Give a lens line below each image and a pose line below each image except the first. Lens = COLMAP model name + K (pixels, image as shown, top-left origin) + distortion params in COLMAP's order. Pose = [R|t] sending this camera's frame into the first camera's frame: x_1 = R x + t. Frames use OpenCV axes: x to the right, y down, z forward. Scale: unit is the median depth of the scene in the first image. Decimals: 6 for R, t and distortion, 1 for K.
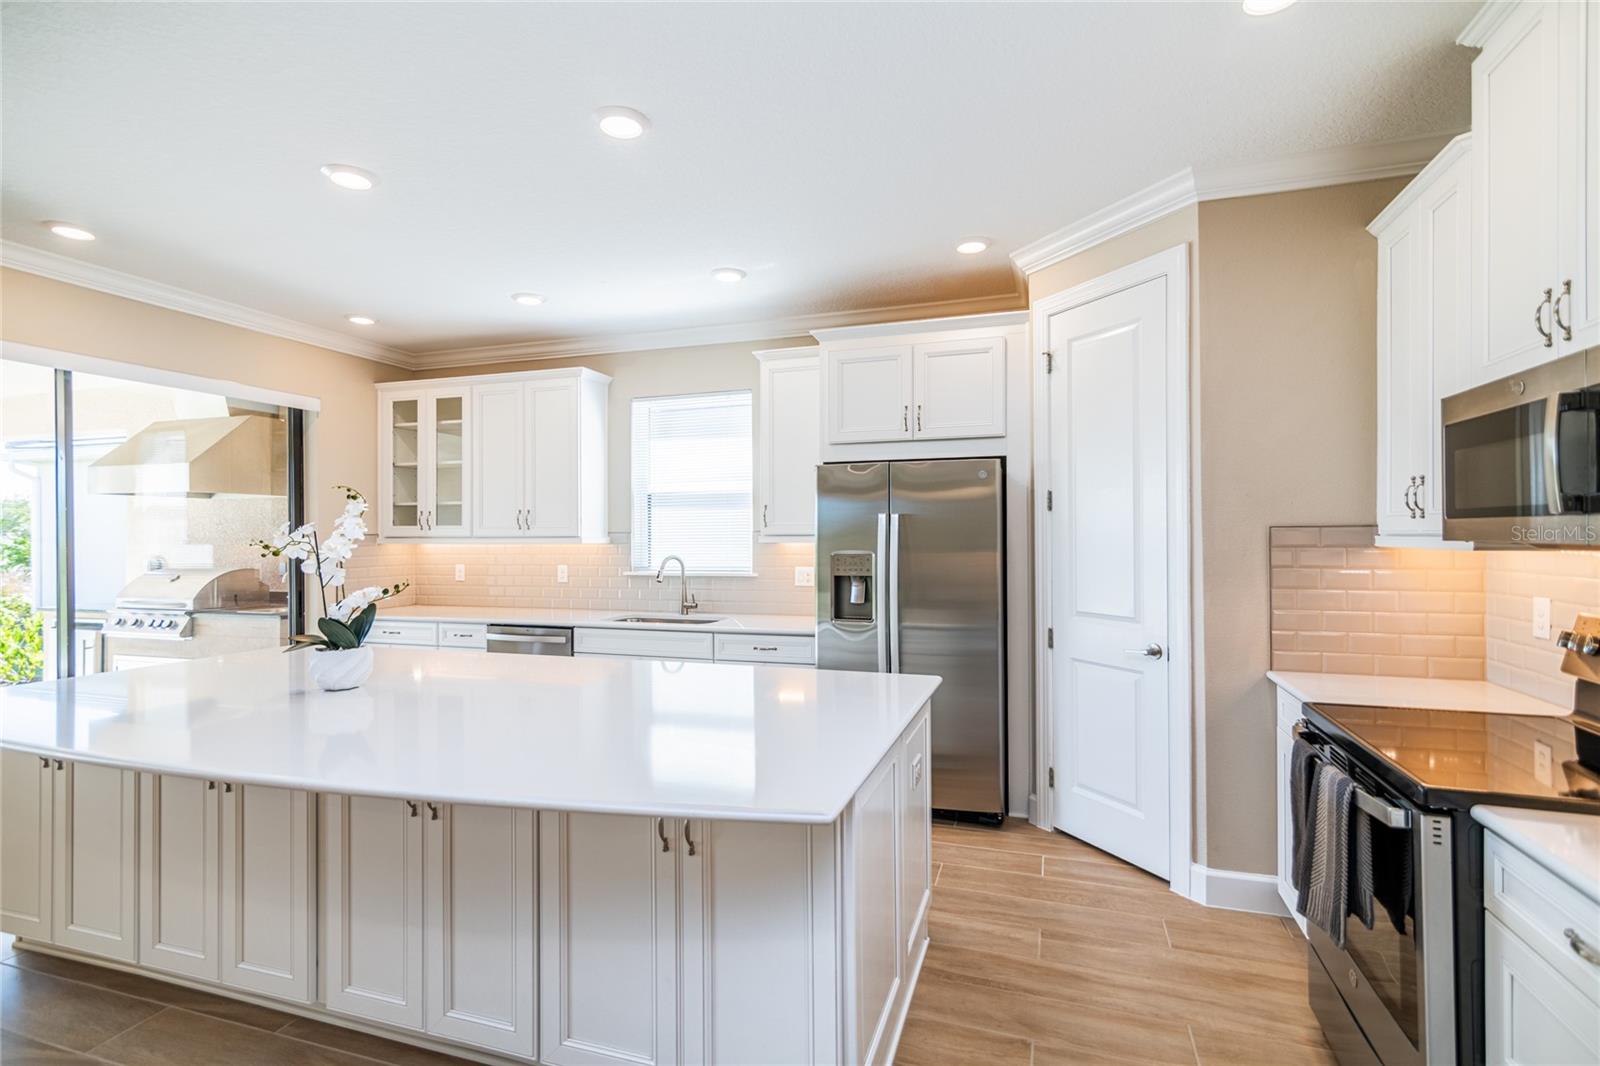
lens RADIAL K [[727.8, 0, 808.6], [0, 727.8, 539.9], [0, 0, 1]] dist [0.013815, -0.001119]
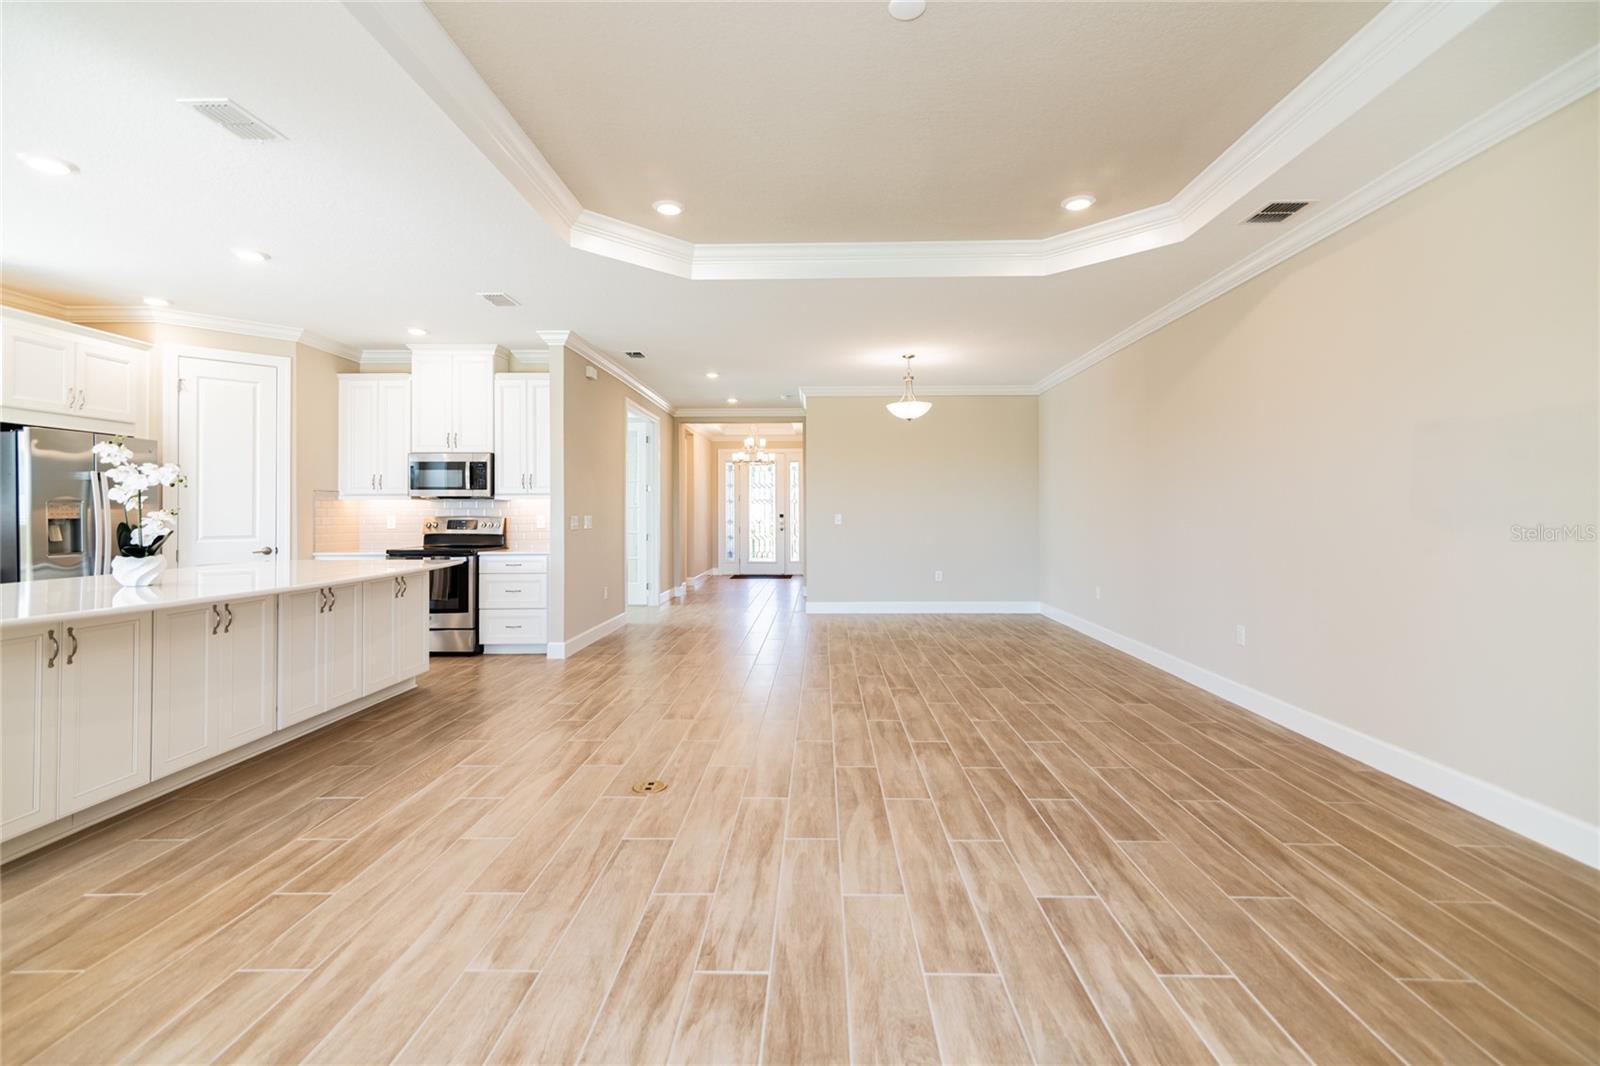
lens RADIAL K [[727.8, 0, 802.0], [0, 727.8, 503.1], [0, 0, 1]] dist [0.013815, -0.001119]
pose [[-0.288358, 0.017418, 0.957364, -1.195725], [0.011010, 0.999829, -0.014874, 0.043059], [-0.957459, 0.006251, -0.288501, 0.110686]]
